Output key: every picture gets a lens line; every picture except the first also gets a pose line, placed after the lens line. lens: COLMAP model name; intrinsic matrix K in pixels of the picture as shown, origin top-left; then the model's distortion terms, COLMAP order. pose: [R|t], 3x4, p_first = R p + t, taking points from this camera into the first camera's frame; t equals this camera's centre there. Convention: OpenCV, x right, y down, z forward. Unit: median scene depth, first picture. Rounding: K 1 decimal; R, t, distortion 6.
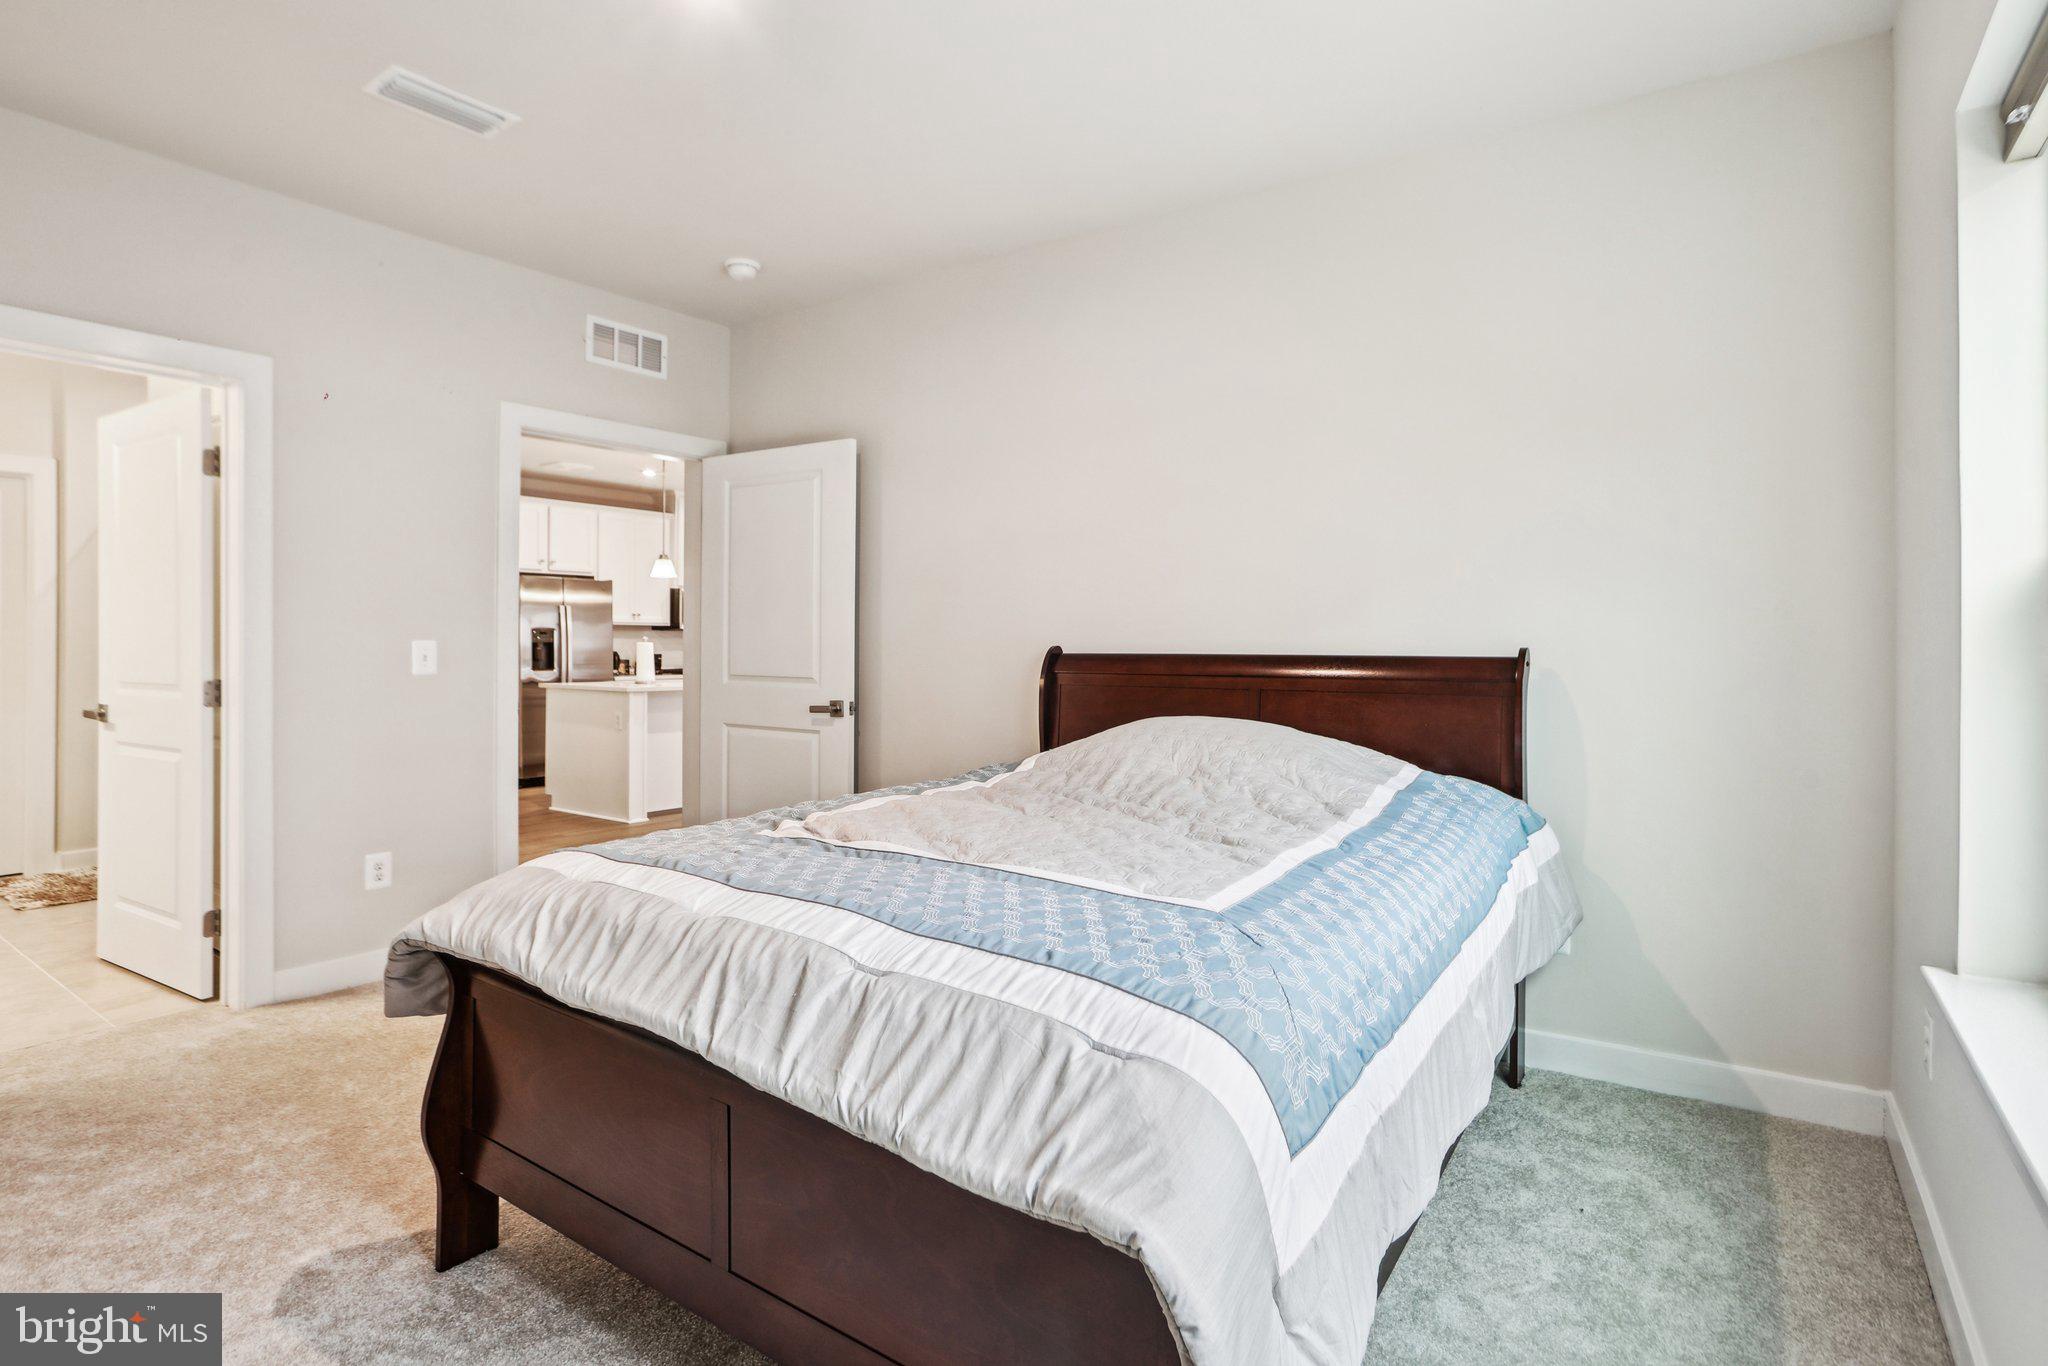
lens RADIAL K [[1077.6, 0, 1023.1], [0, 1077.6, 667.9], [0, 0, 1]] dist [-0.046995, 0.027323]
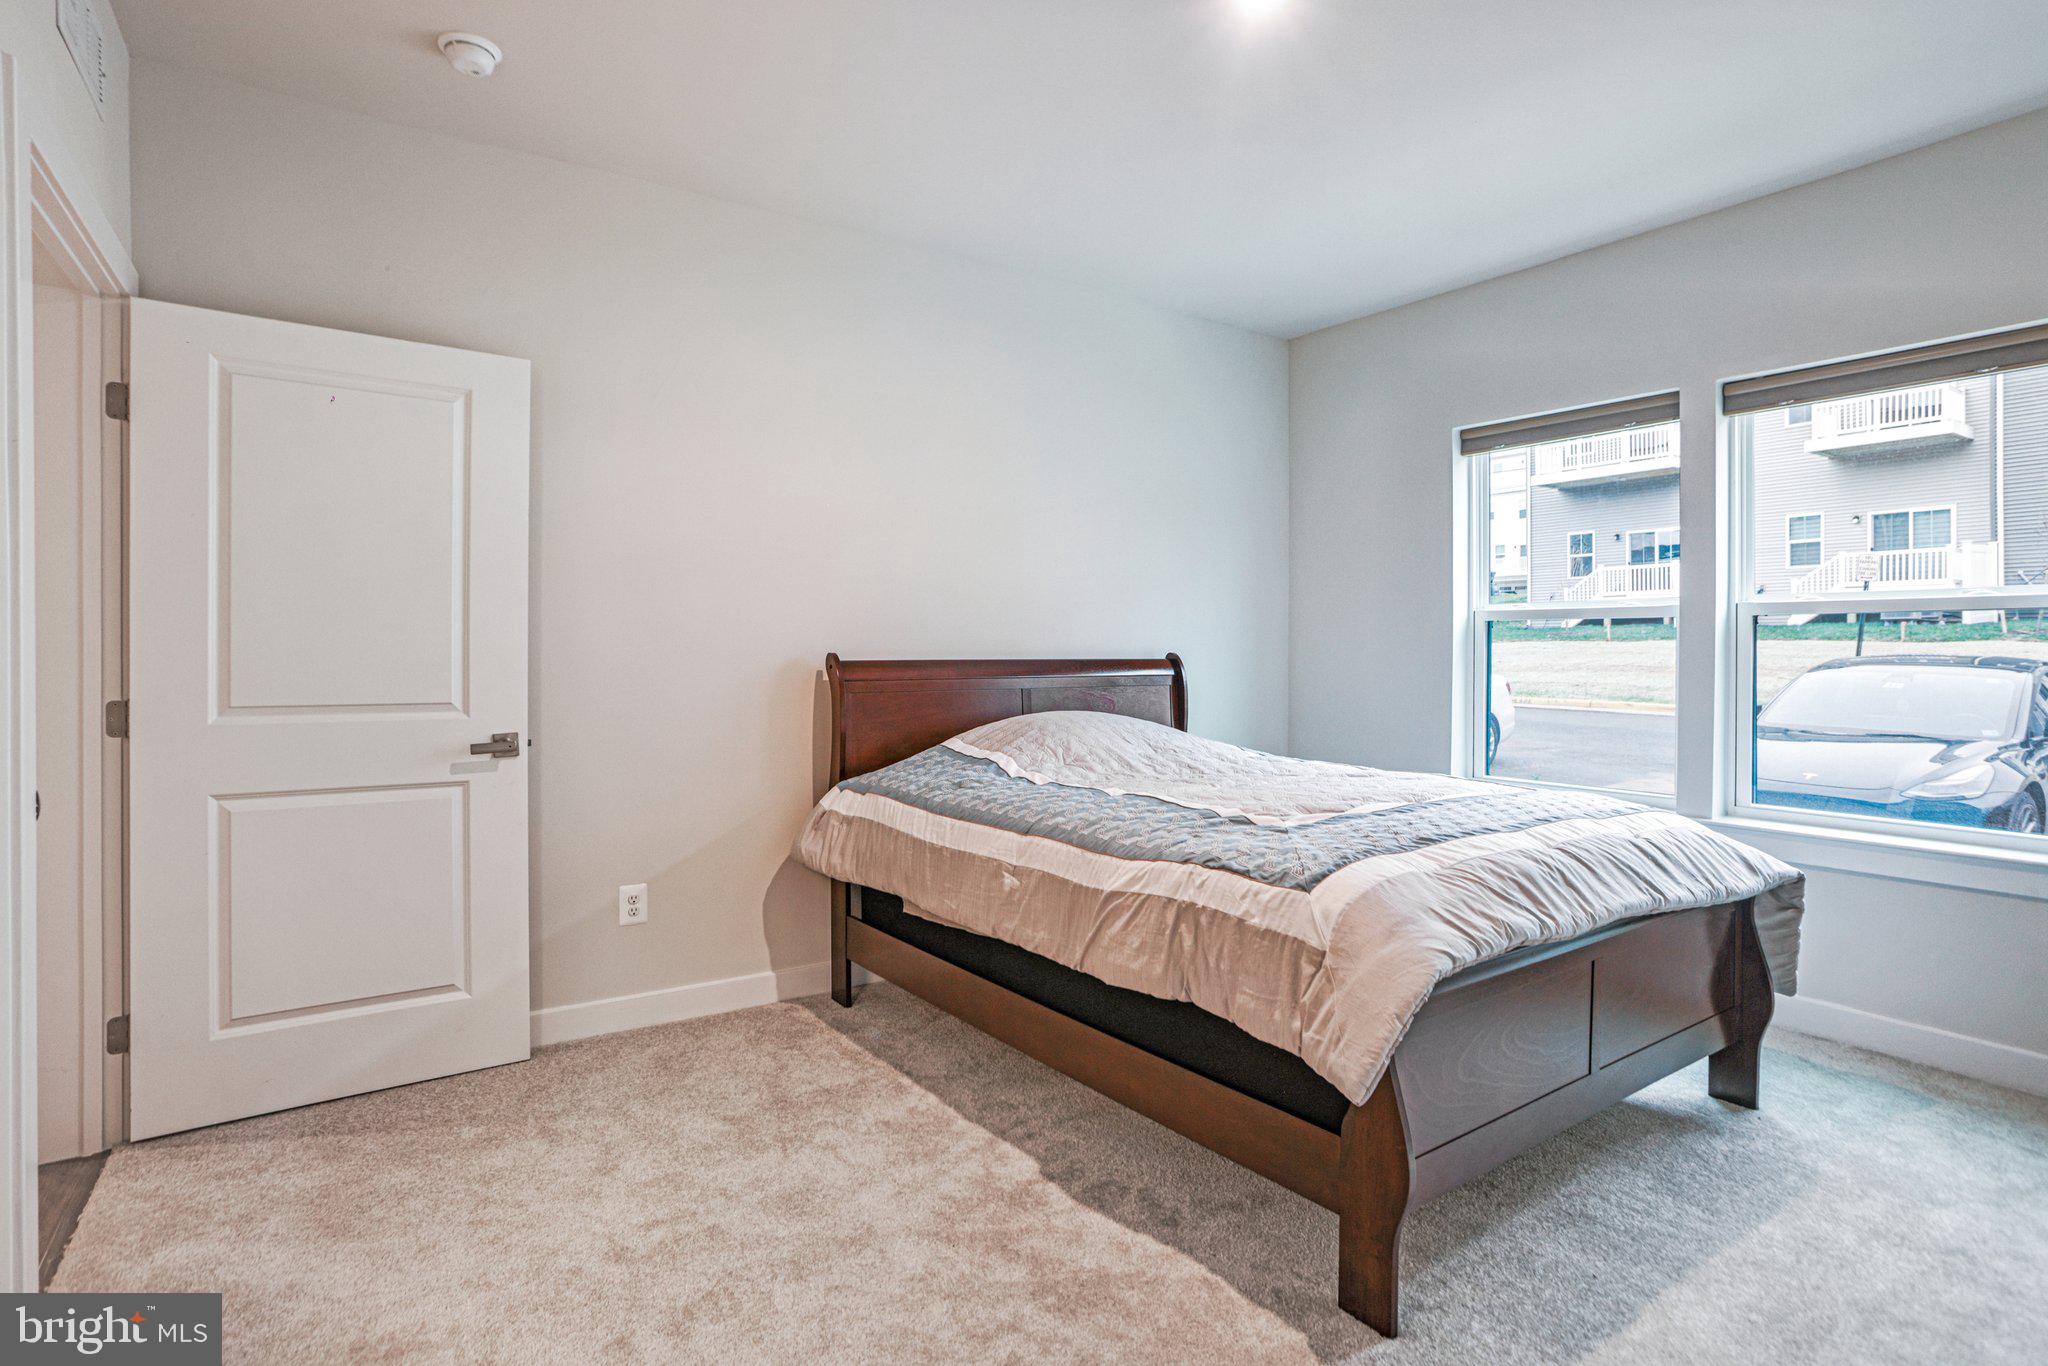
lens RADIAL K [[1028.0, 0, 1037.2], [0, 1028.0, 663.1], [0, 0, 1]] dist [-0.002528, 0.001997]
pose [[0.356338, -0.008157, 0.934322, -0.666326], [0.025050, 0.999686, -0.000826, -0.005704], [-0.934021, 0.023699, 0.356430, 0.446370]]
